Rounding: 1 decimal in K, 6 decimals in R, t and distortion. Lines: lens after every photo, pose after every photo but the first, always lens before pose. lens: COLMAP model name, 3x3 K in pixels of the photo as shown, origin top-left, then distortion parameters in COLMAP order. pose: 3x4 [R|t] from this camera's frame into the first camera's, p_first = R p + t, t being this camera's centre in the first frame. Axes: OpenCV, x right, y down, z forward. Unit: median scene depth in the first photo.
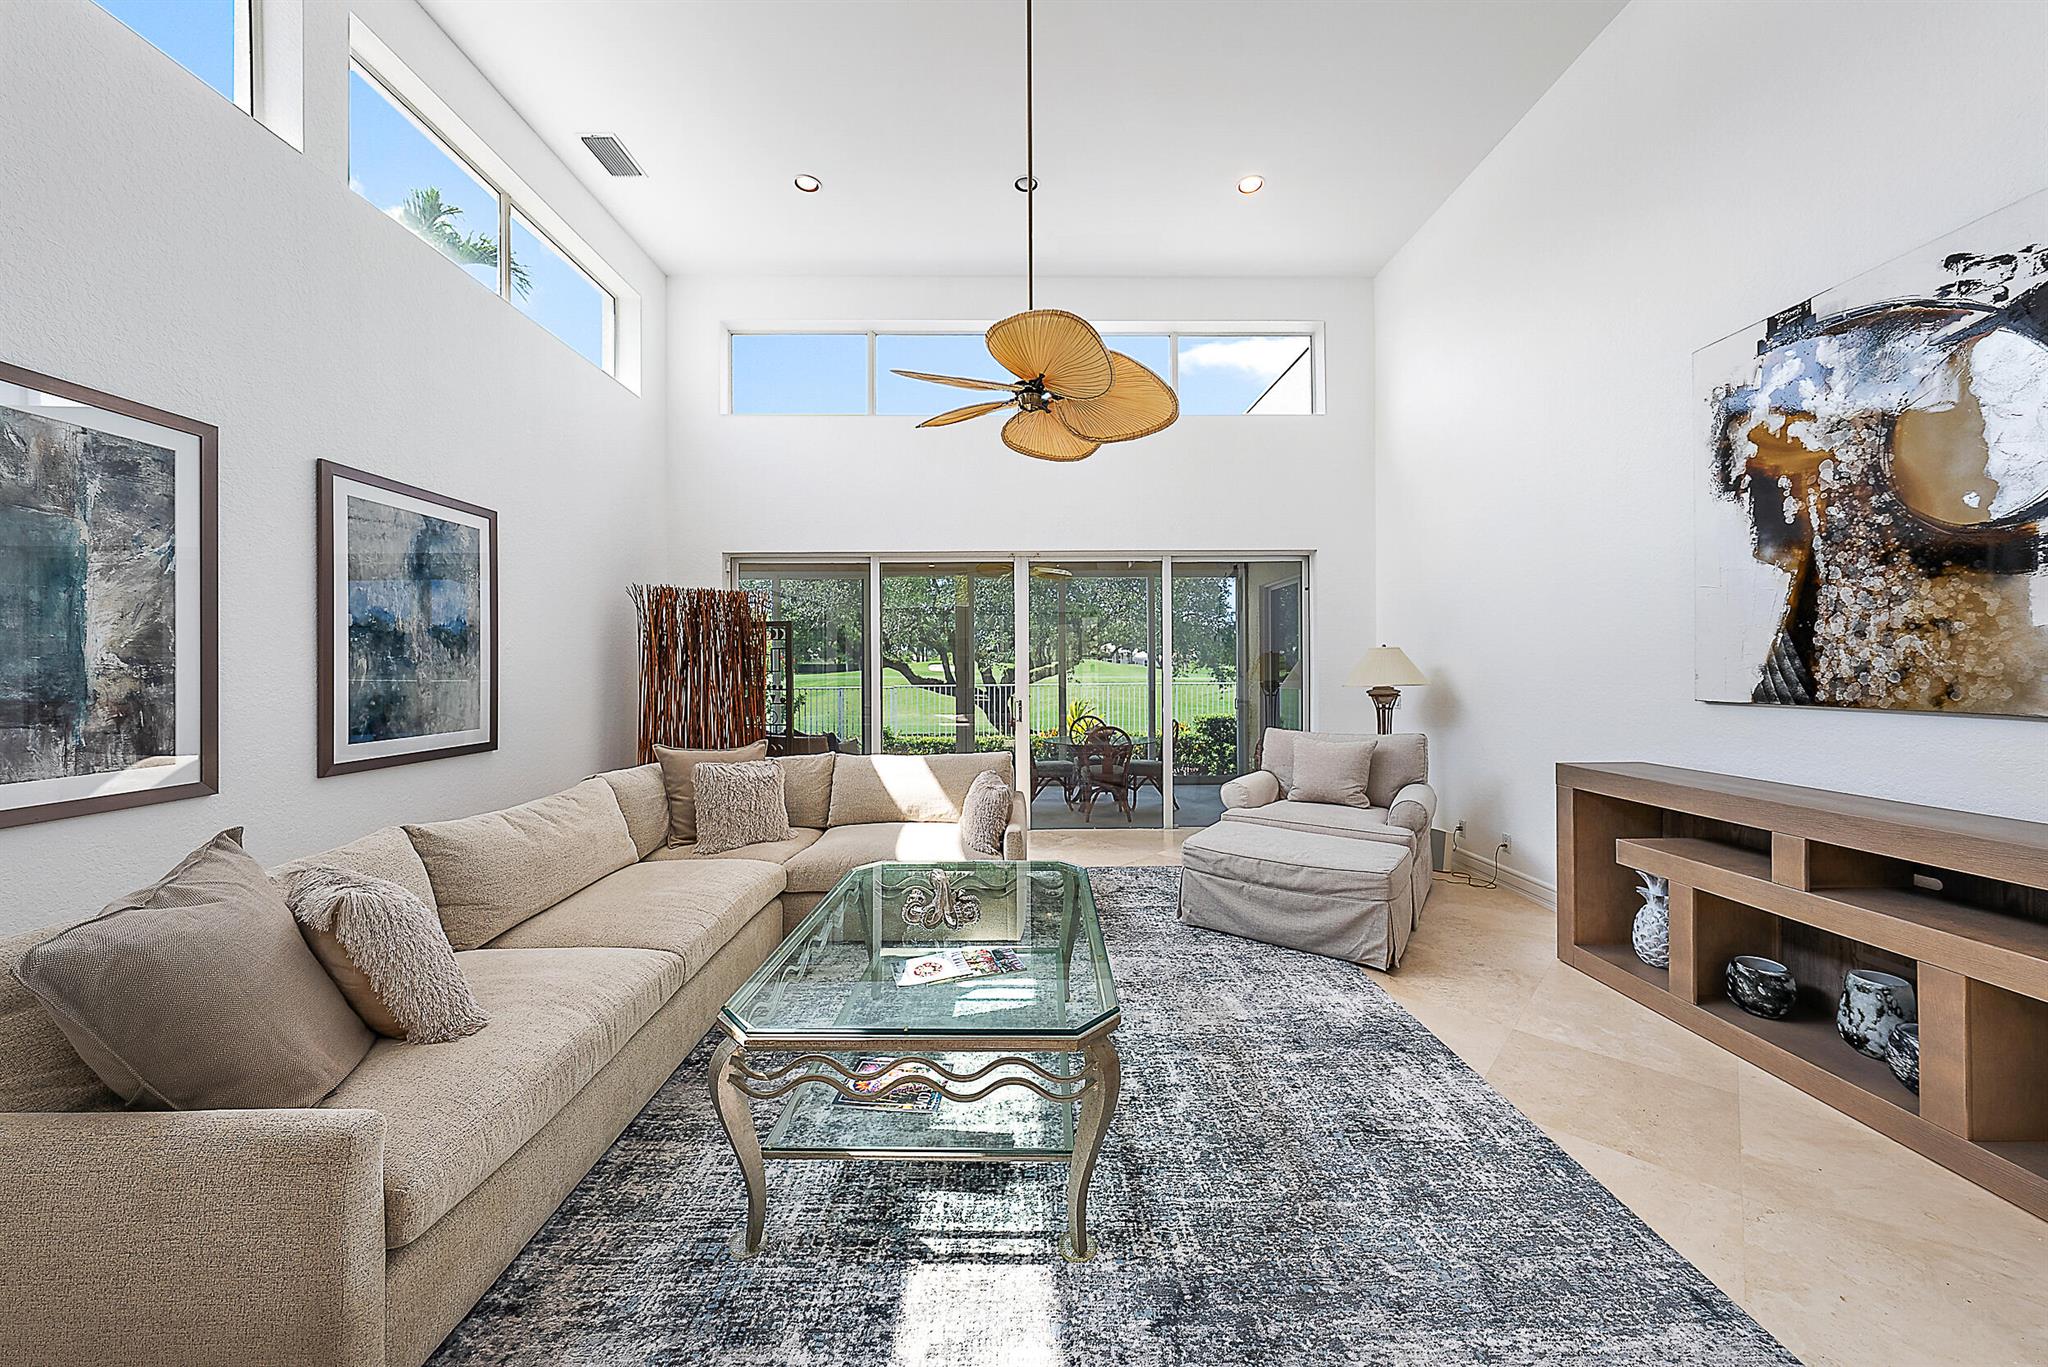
lens RADIAL K [[757.3, 0, 1014.2], [0, 757.3, 672.6], [0, 0, 1]] dist [-0.001155, -0.000071]
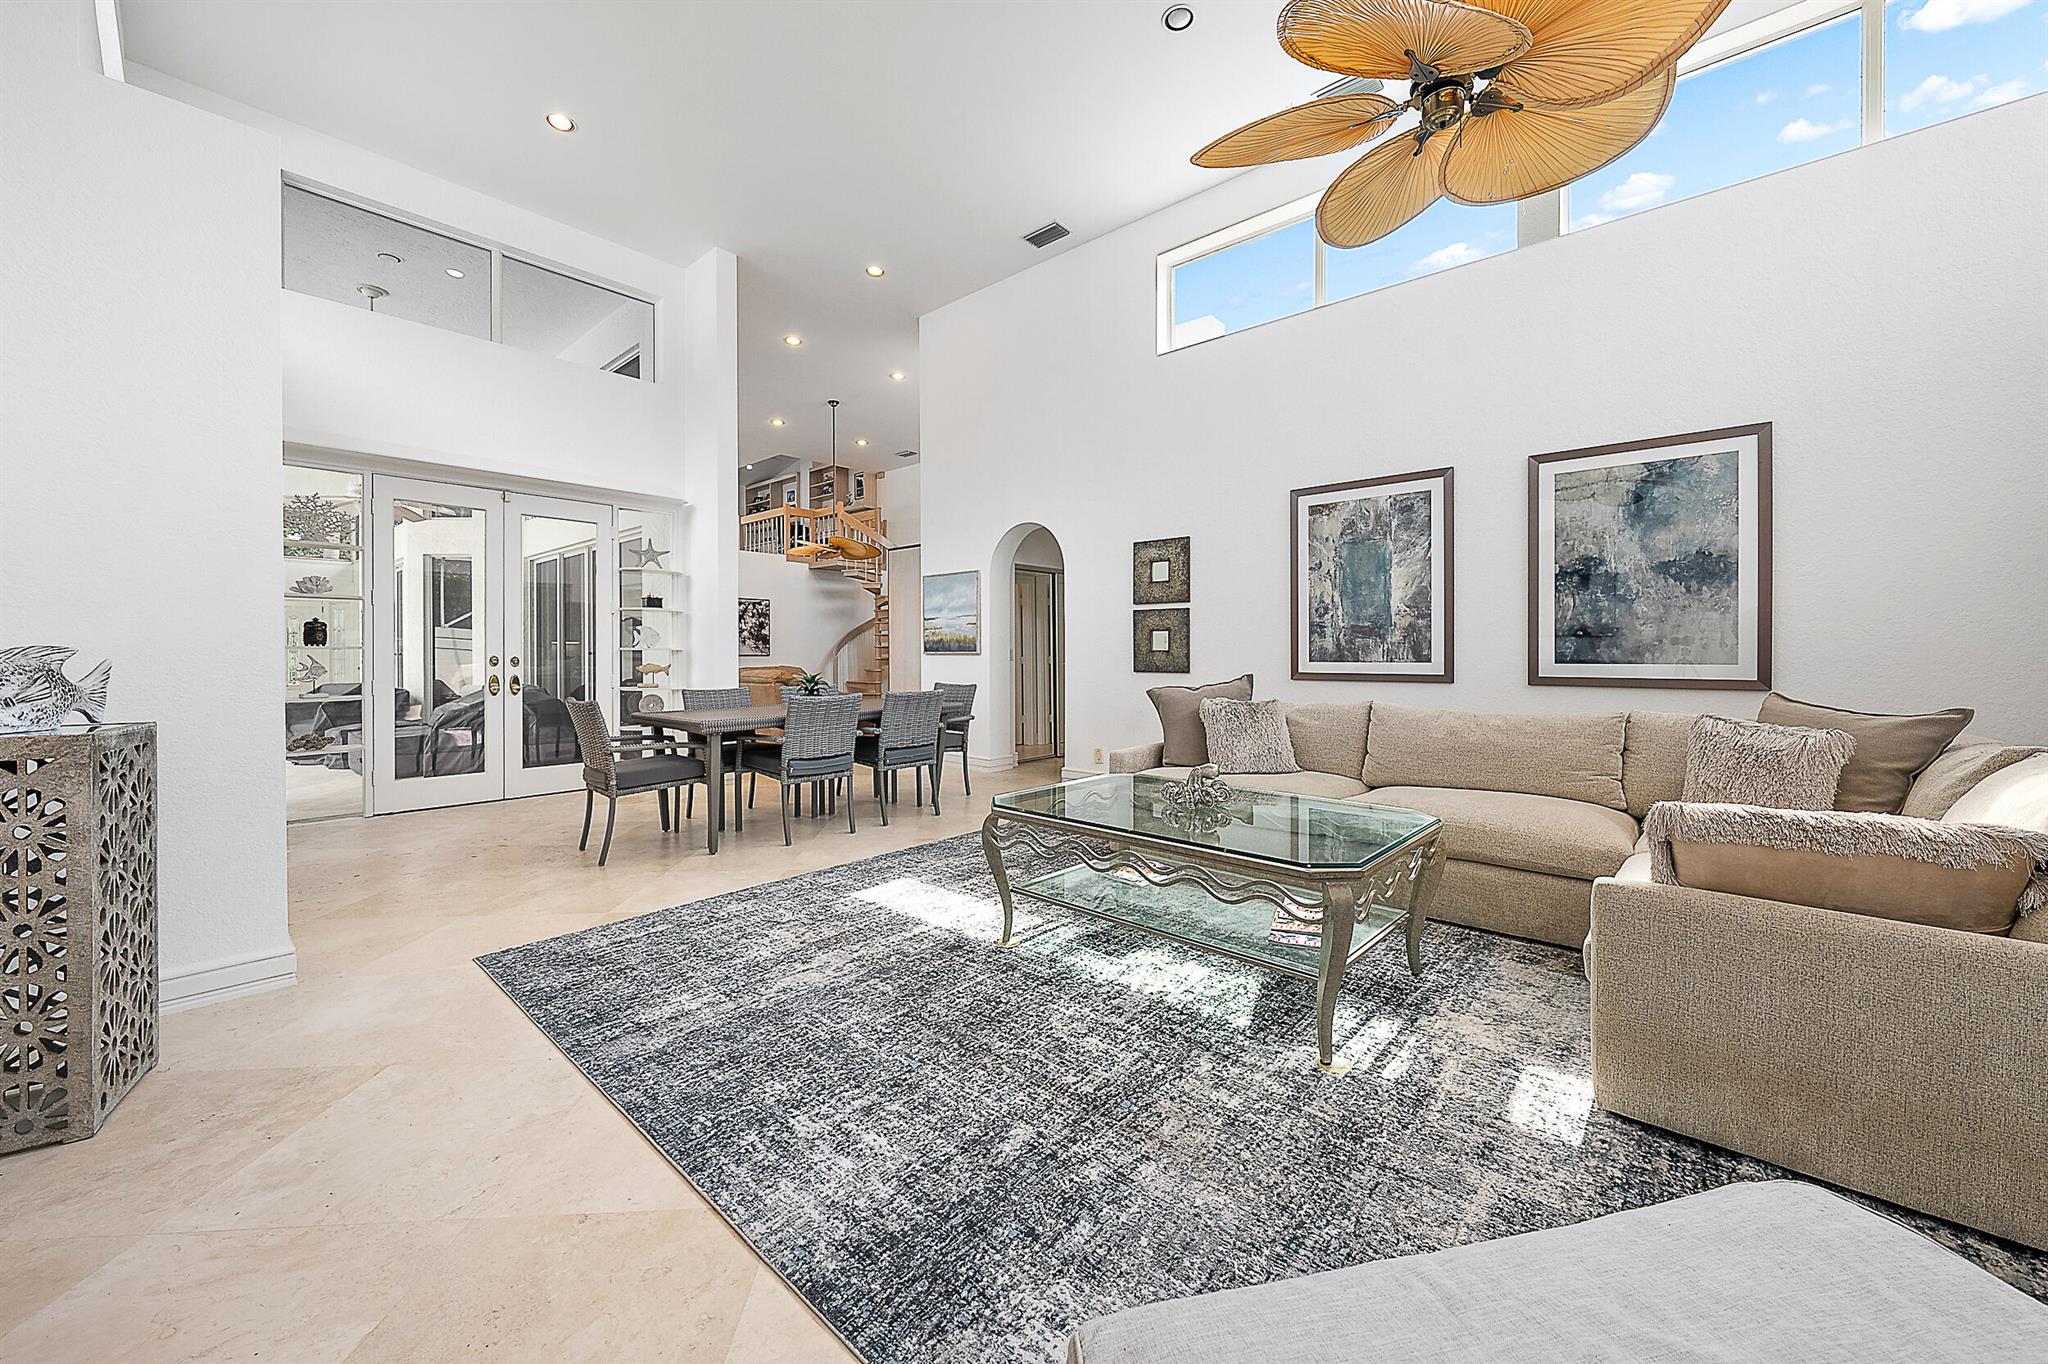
lens RADIAL K [[757.3, 0, 1009.1], [0, 757.3, 645.5], [0, 0, 1]] dist [-0.001155, -0.000071]
pose [[-0.691635, 0.000673, -0.722247, 0.735921], [-0.002166, 0.999993, 0.003005, 0.062175], [0.722244, 0.003643, -0.691628, 1.243330]]
